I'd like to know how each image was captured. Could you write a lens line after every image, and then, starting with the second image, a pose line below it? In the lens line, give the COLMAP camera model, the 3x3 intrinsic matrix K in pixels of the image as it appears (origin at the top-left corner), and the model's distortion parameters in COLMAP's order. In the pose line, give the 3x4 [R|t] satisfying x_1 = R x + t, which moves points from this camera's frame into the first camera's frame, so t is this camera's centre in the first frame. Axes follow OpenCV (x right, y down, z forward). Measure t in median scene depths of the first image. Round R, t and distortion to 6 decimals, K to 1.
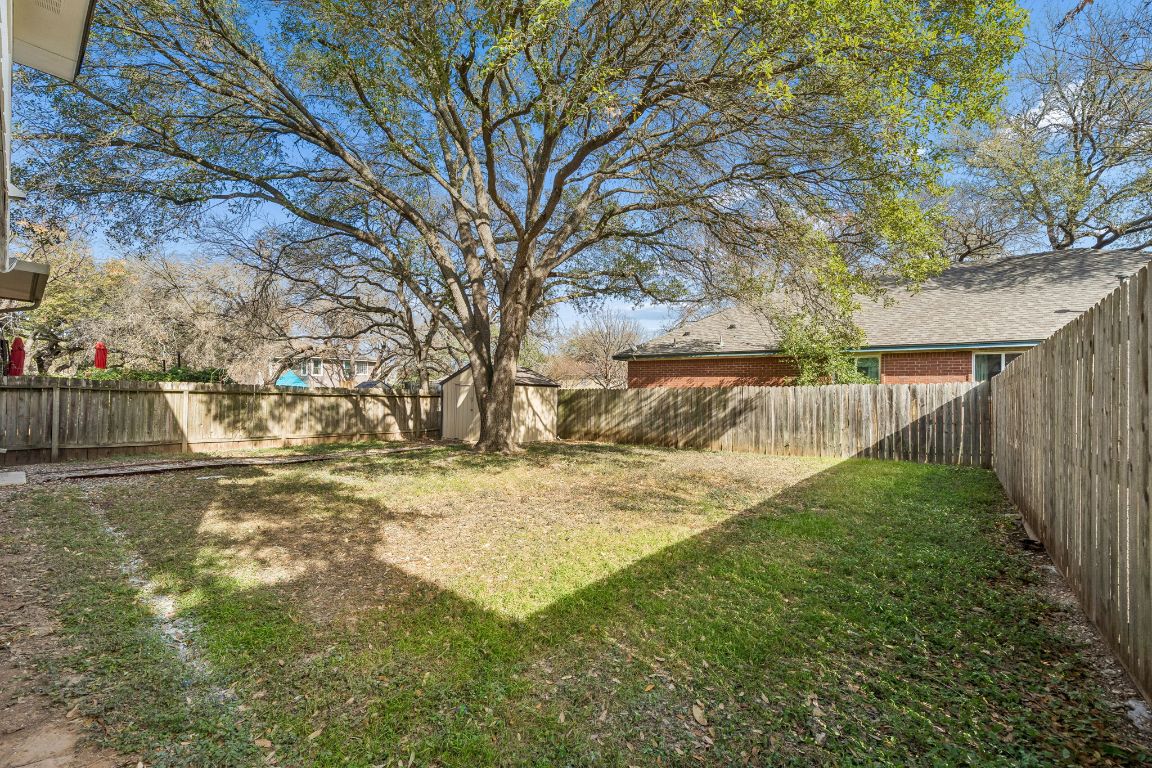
lens RADIAL K [[454.1, 0, 577.2], [0, 454.1, 386.9], [0, 0, 1]] dist [0.003589, 0.000163]
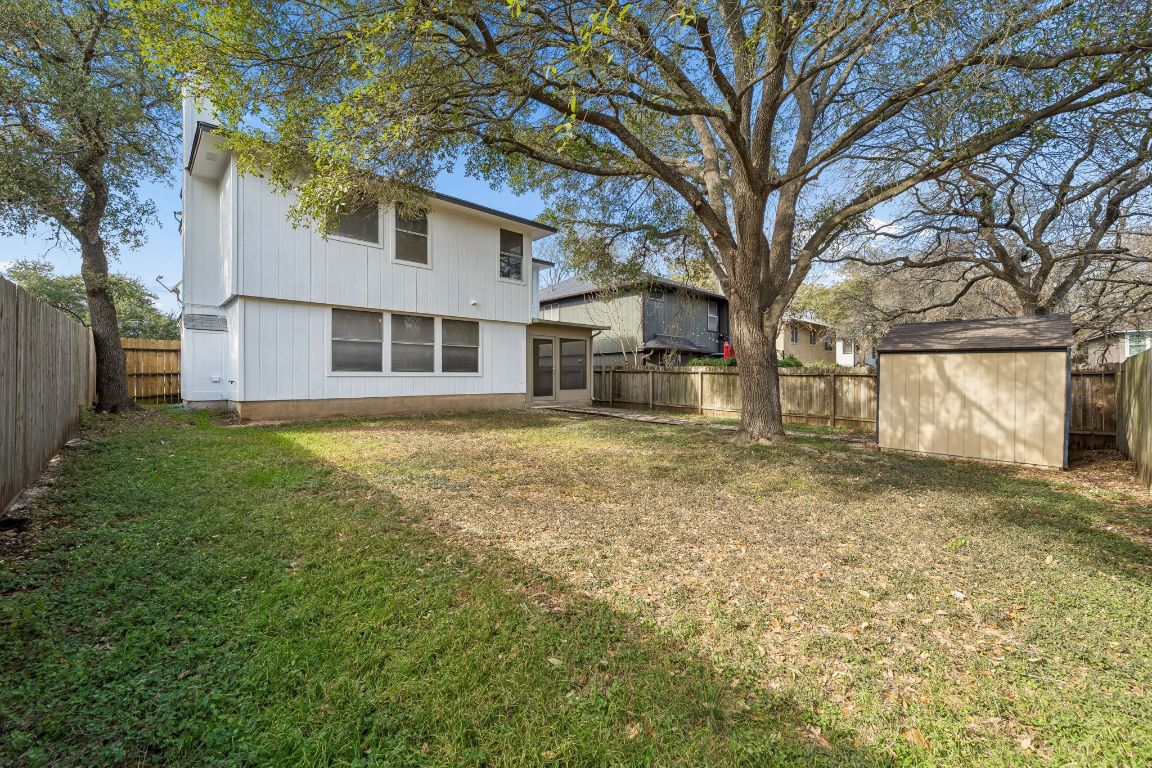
lens RADIAL K [[454.1, 0, 574.8], [0, 454.1, 383.6], [0, 0, 1]] dist [0.003589, 0.000163]
pose [[-0.139095, 0.003338, -0.990273, 0.501627], [0.007027, 0.999972, 0.002383, 0.030004], [0.990254, -0.006627, -0.139114, 0.629253]]
